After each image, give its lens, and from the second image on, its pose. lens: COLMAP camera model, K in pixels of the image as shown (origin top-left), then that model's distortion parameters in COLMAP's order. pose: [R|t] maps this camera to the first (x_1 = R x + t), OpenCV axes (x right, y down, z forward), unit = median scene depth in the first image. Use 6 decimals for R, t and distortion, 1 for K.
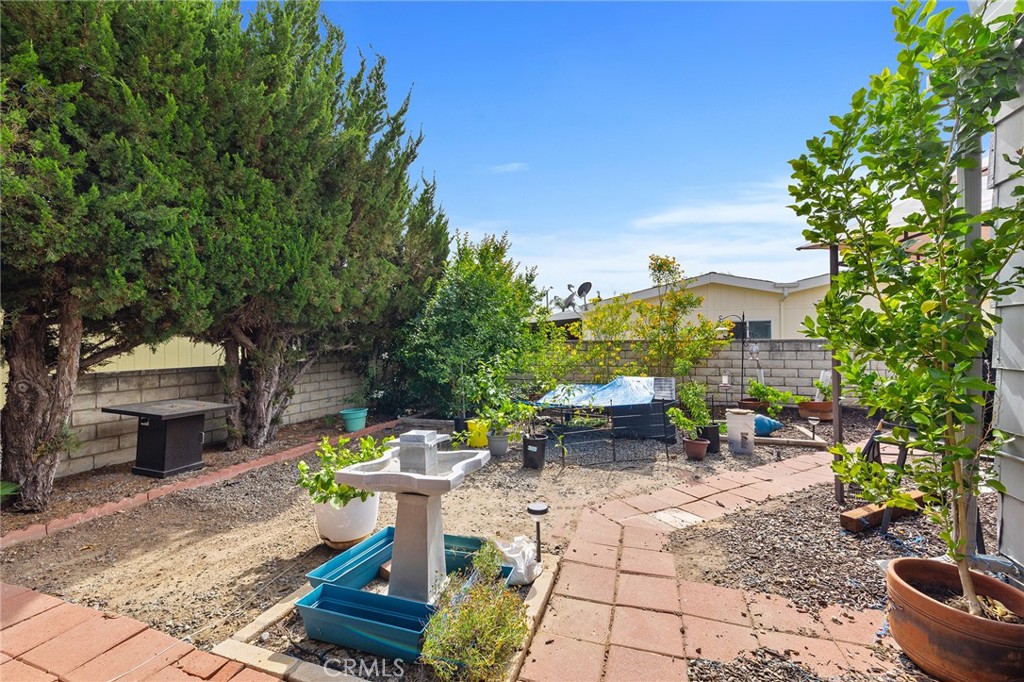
lens RADIAL K [[435.3, 0, 512.0], [0, 435.3, 341.0], [0, 0, 1]] dist [0.000169, 0.000003]
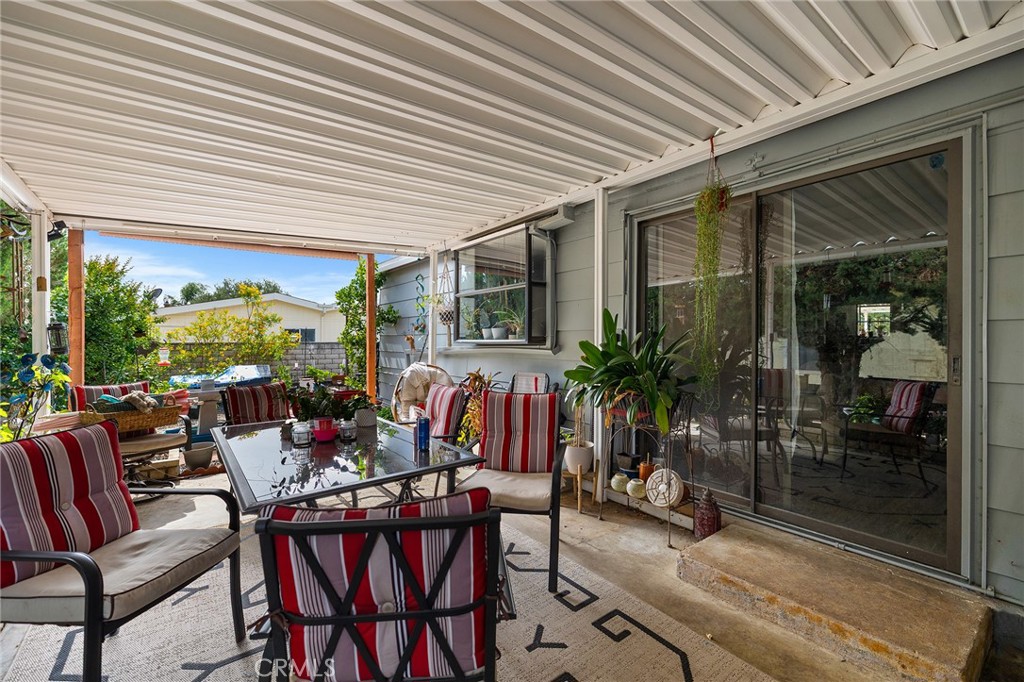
lens RADIAL K [[435.3, 0, 512.0], [0, 435.3, 341.0], [0, 0, 1]] dist [0.000169, 0.000003]
pose [[0.557967, 0.002982, 0.829858, -0.461975], [-0.000954, 0.999995, -0.002951, -0.004812], [-0.829863, 0.000854, 0.557967, -0.676273]]
